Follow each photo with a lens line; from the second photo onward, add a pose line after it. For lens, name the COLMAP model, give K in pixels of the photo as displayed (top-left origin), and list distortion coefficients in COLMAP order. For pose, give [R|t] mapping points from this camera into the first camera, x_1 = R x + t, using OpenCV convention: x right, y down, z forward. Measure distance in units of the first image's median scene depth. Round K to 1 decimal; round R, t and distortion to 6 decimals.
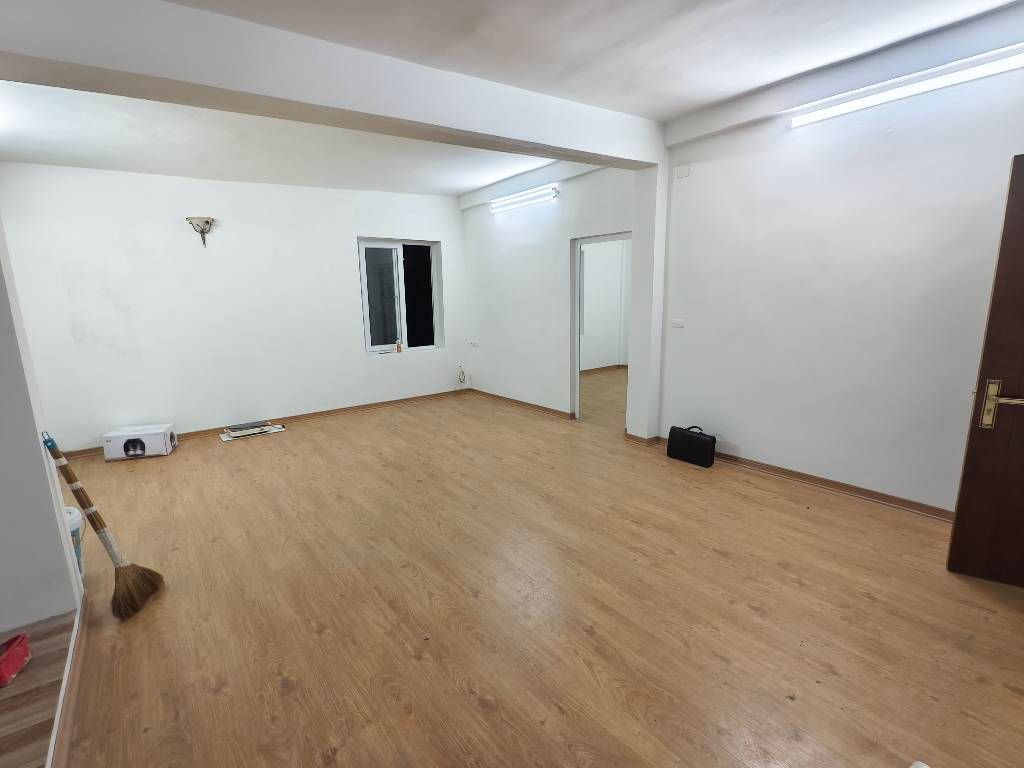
lens RADIAL K [[469.8, 0, 512.0], [0, 469.8, 387.0], [0, 0, 1]] dist [-0.003640, -0.000664]
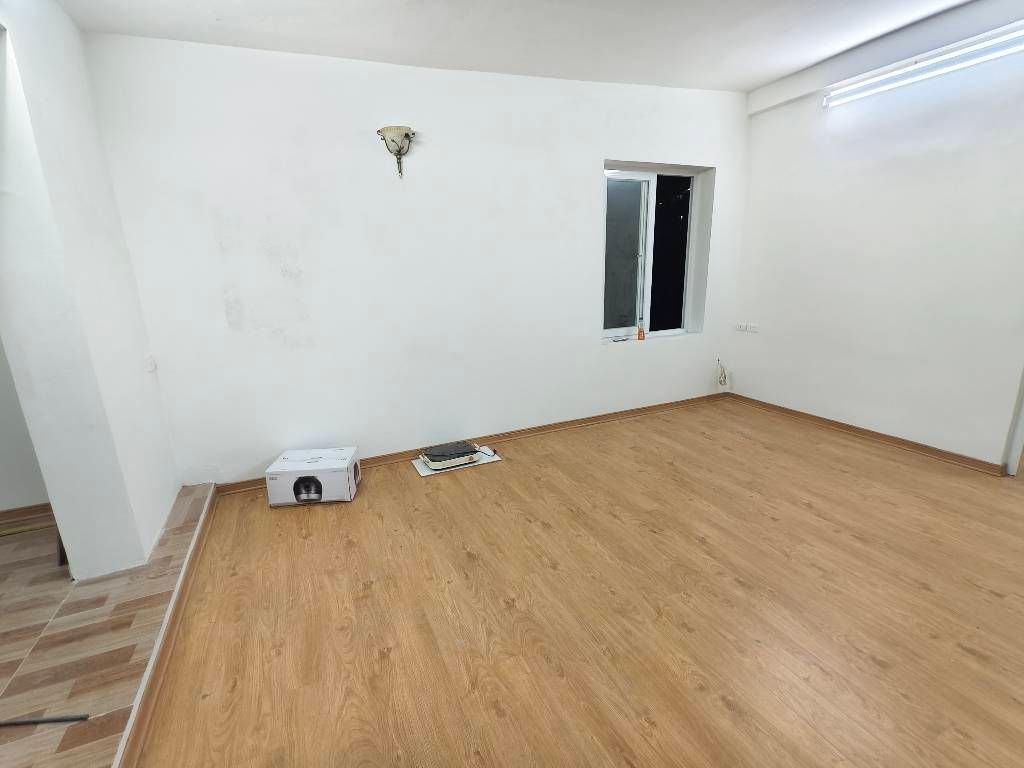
lens RADIAL K [[469.8, 0, 511.3], [0, 469.8, 385.9], [0, 0, 1]] dist [-0.003640, -0.000664]
pose [[0.971294, 0.045887, -0.233413, -0.329438], [-0.031510, 0.997390, 0.064958, -0.057137], [0.235784, -0.055738, 0.970206, 0.377270]]
